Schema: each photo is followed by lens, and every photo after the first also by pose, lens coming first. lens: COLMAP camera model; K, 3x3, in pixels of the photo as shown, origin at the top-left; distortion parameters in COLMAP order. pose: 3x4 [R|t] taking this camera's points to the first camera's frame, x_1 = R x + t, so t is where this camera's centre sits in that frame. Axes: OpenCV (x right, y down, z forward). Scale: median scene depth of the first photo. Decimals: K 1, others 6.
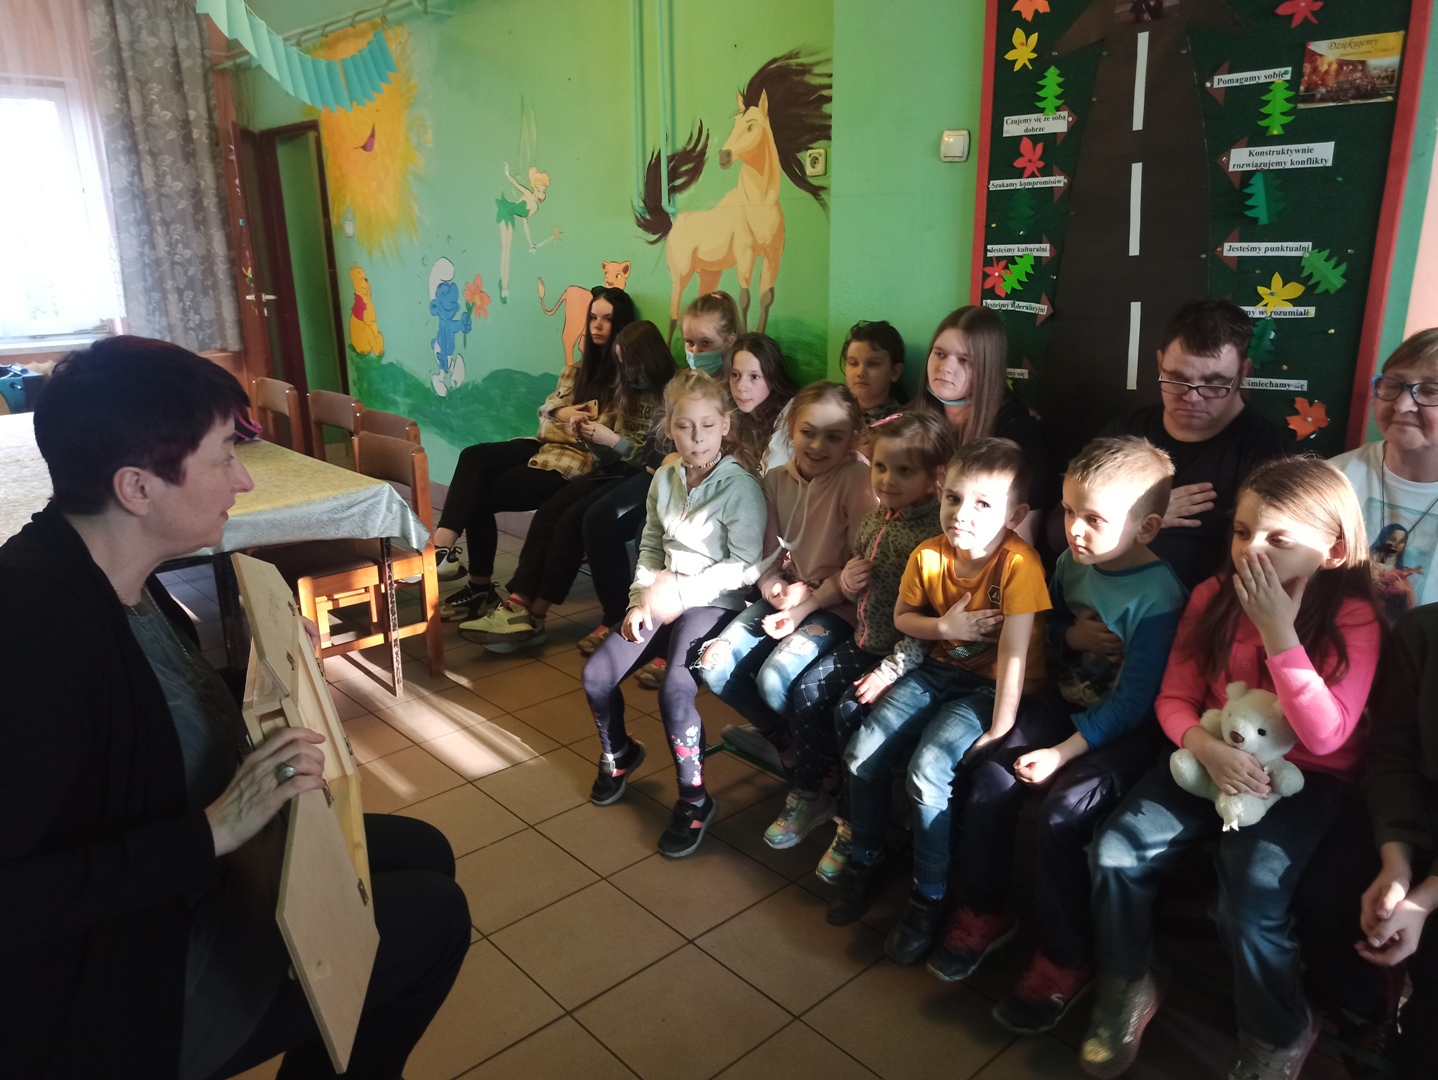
lens RADIAL K [[1057.7, 0, 719.0], [0, 1057.7, 540.0], [0, 0, 1]] dist [0.058333, -0.040116]
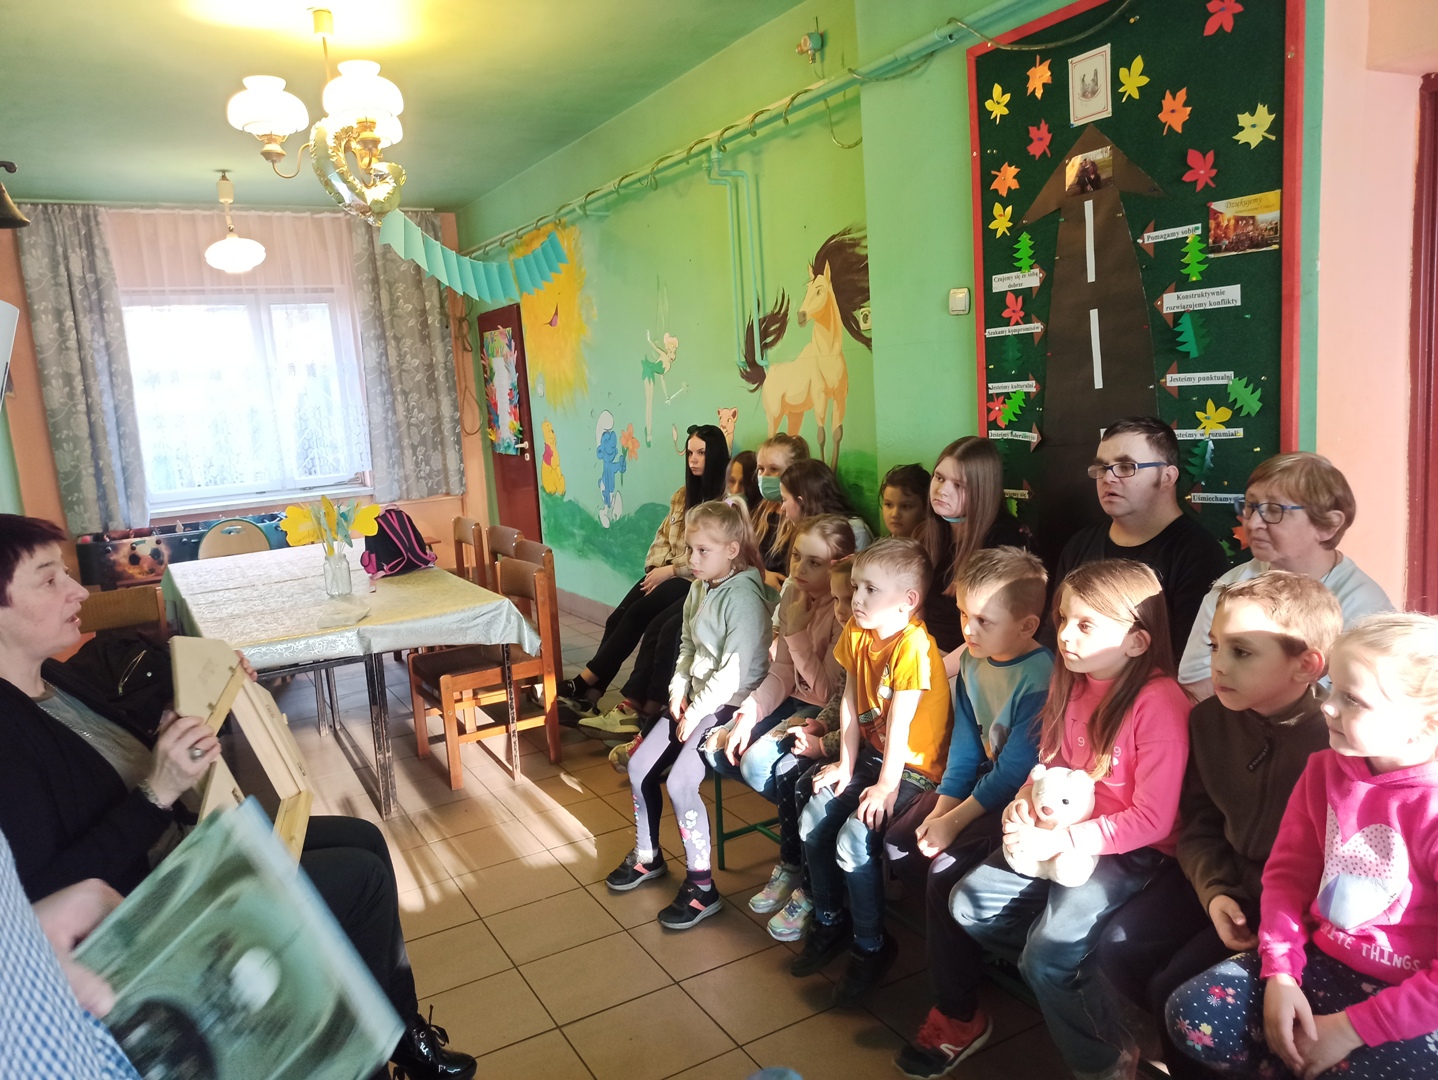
lens RADIAL K [[1056.8, 0, 719.0], [0, 1056.8, 540.0], [0, 0, 1]] dist [0.089942, -0.097101]
pose [[0.973345, -0.019731, -0.228496, 0.226813], [-0.008154, 0.992685, -0.120457, 0.027009], [0.229201, 0.119110, 0.966064, -0.138656]]
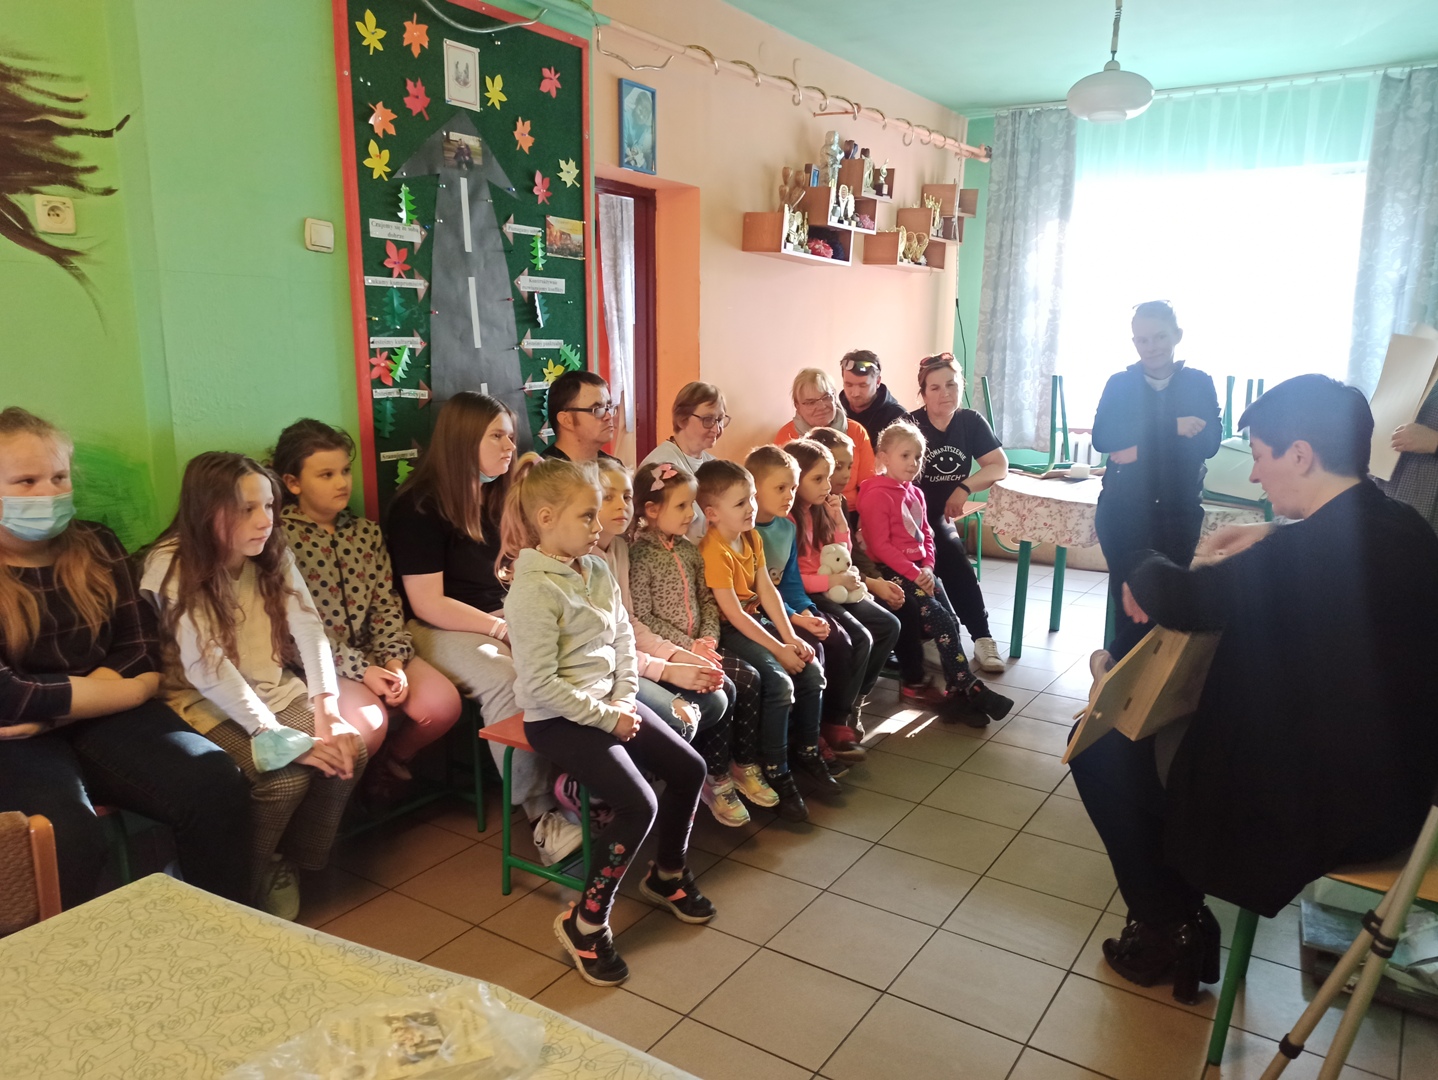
lens RADIAL K [[1057.7, 0, 719.0], [0, 1057.7, 540.0], [0, 0, 1]] dist [0.058333, -0.040116]
pose [[-0.248378, -0.170638, 0.953515, -0.837519], [0.260030, 0.936486, 0.235325, -0.246112], [-0.933109, 0.306392, -0.188232, 0.932335]]
